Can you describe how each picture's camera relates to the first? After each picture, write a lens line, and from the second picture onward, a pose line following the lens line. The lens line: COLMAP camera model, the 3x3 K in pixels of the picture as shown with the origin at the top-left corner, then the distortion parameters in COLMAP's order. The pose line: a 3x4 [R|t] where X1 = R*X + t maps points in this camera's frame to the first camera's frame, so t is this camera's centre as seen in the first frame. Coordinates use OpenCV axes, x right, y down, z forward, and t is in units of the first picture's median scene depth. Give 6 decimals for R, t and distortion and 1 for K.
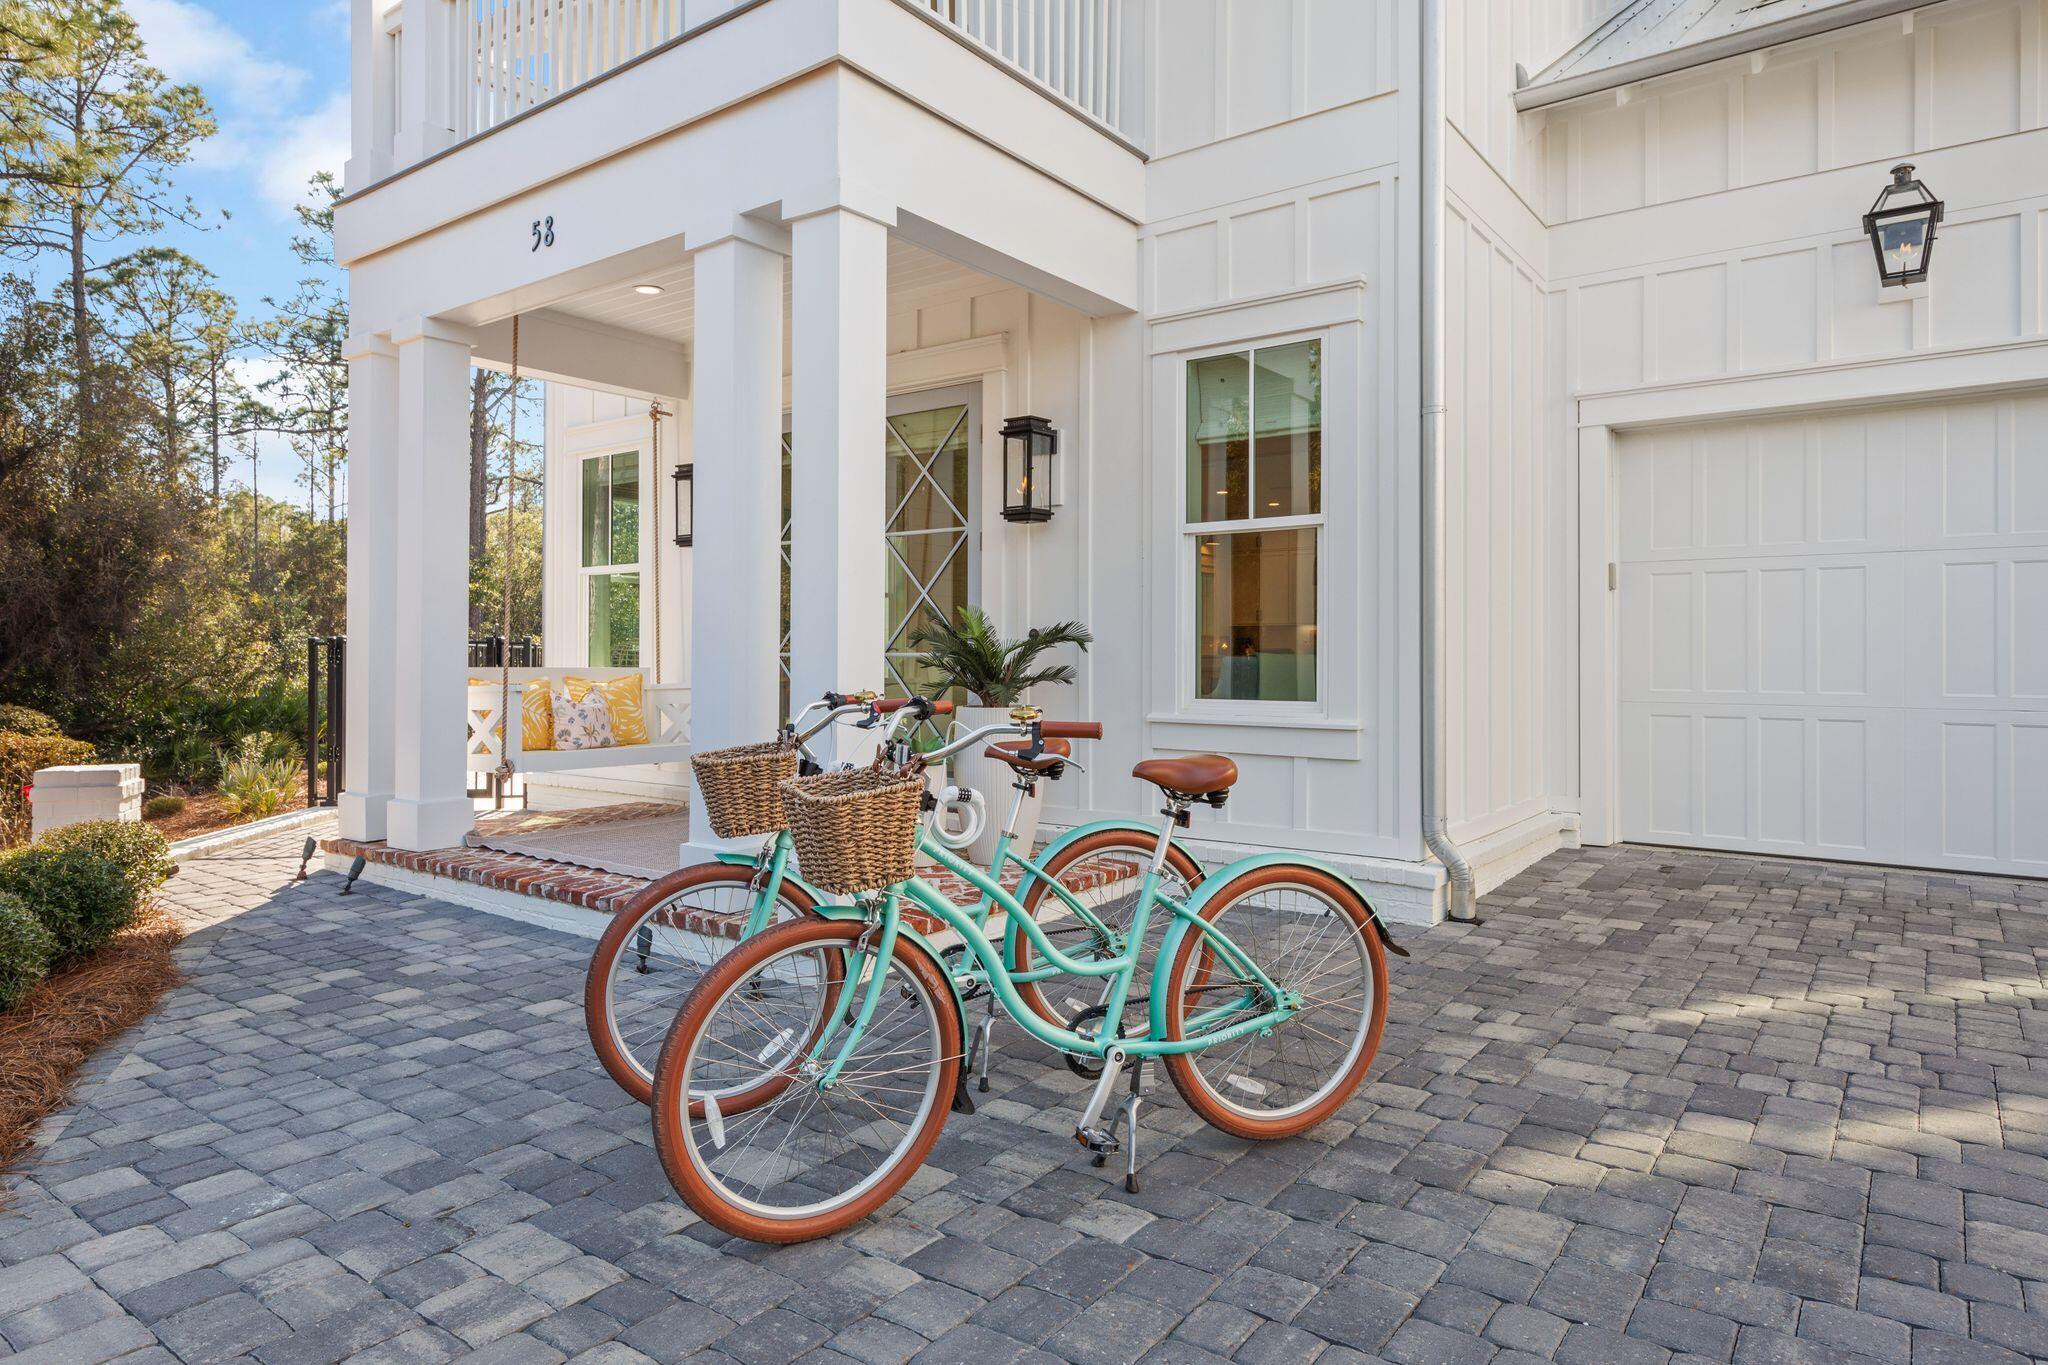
lens RADIAL K [[1217.8, 0, 1020.5], [0, 1217.8, 650.7], [0, 0, 1]] dist [-0.004239, -0.000936]
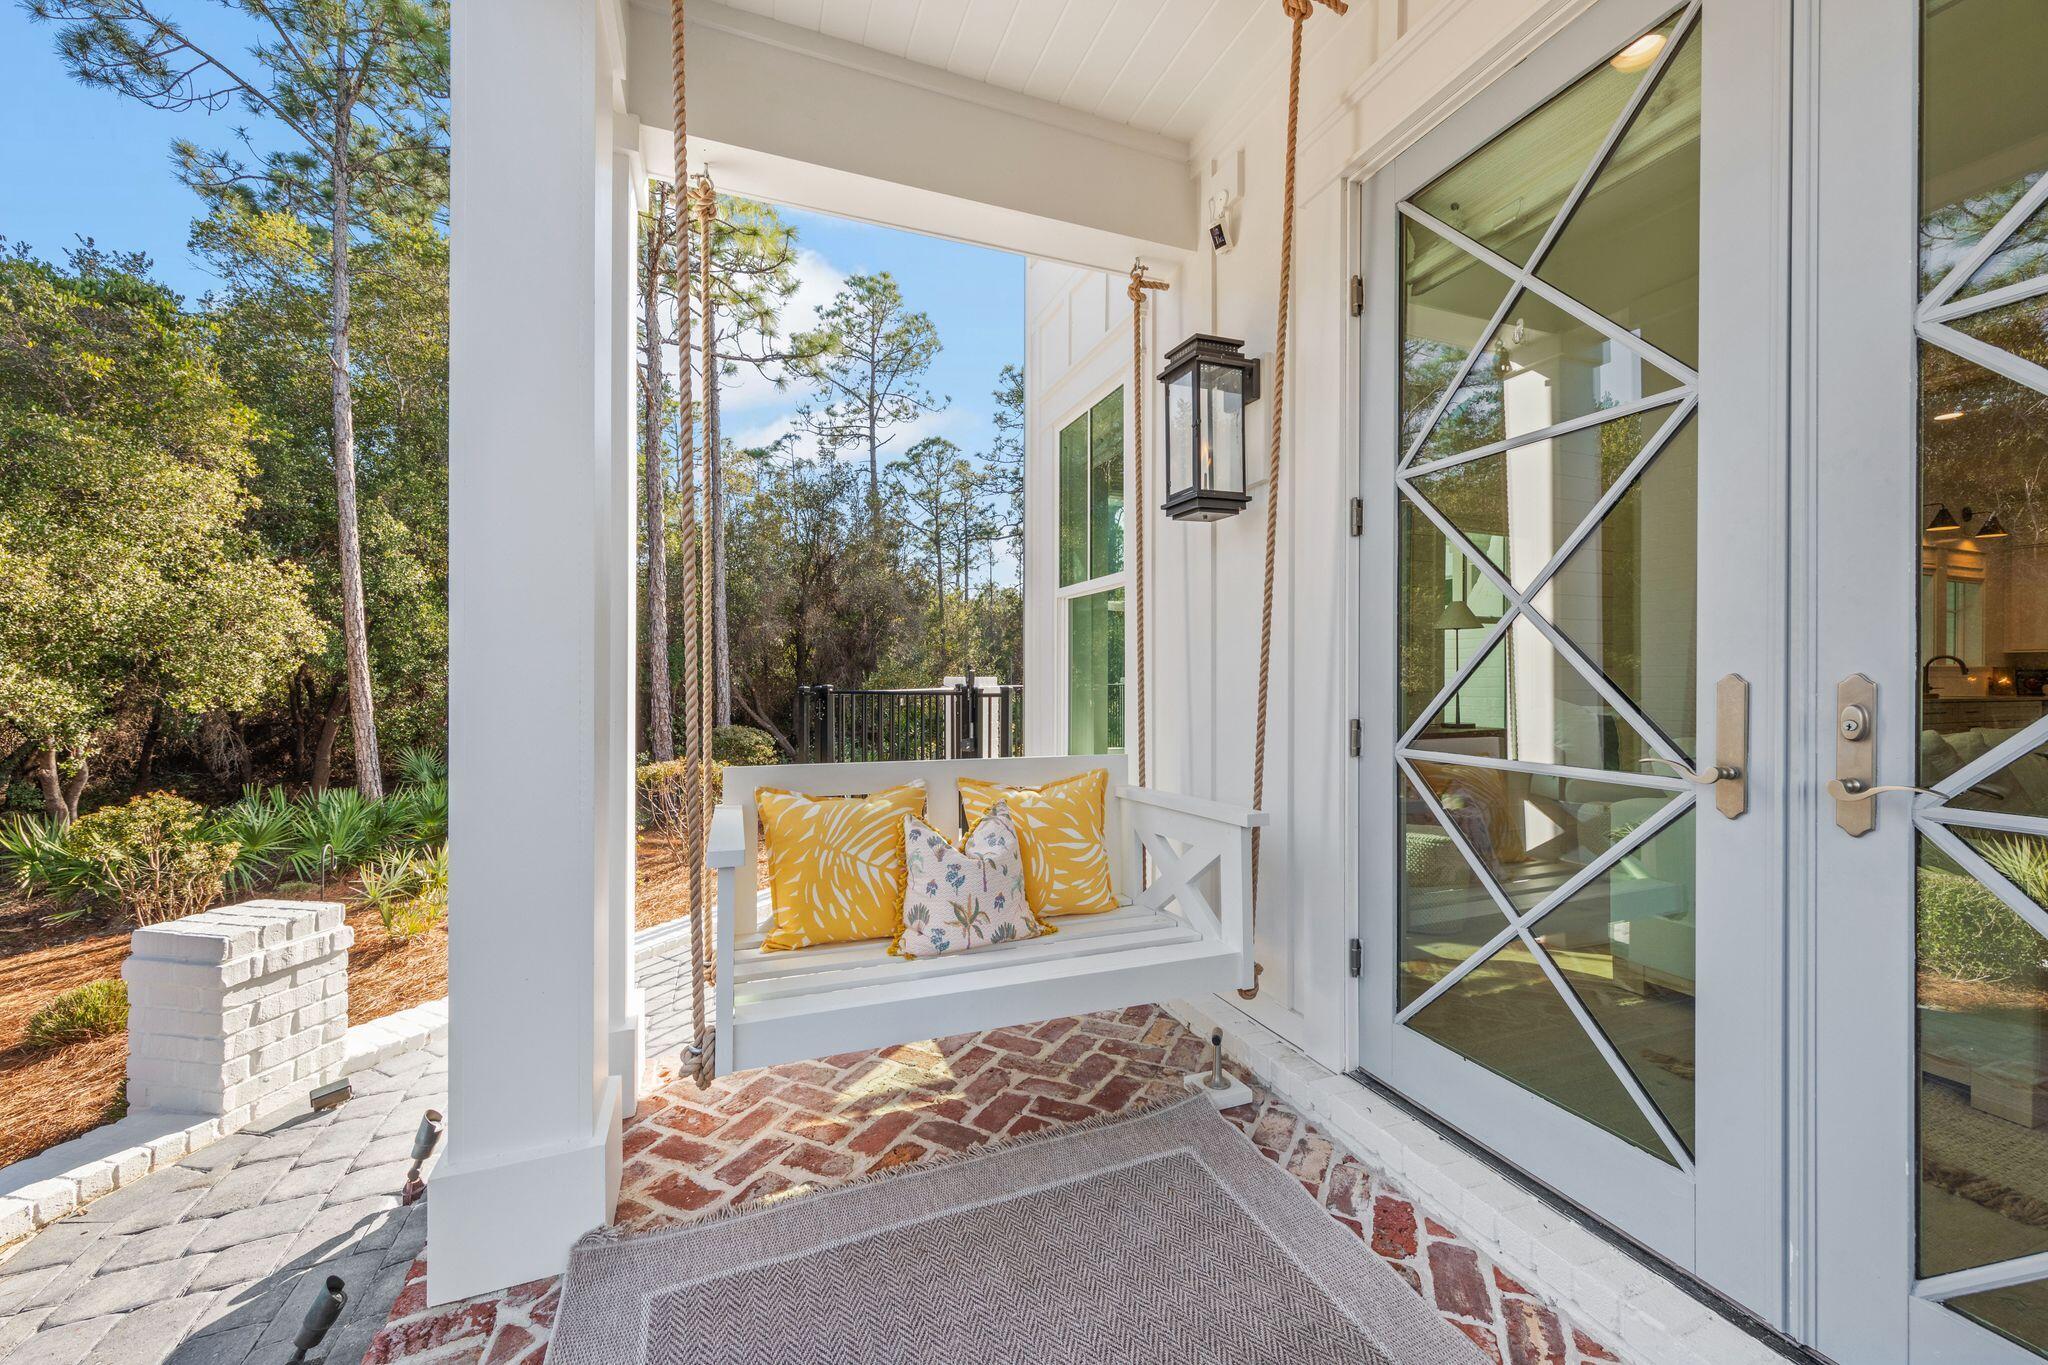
lens RADIAL K [[793.0, 0, 1024.0], [0, 793.0, 682.5], [0, 0, 1]] dist [0.011828, -0.000049]
pose [[0.853365, 0.000329, -0.521314, -0.157182], [0.004970, 0.999949, 0.008768, -0.021282], [0.521291, -0.010073, 0.853320, 0.664520]]
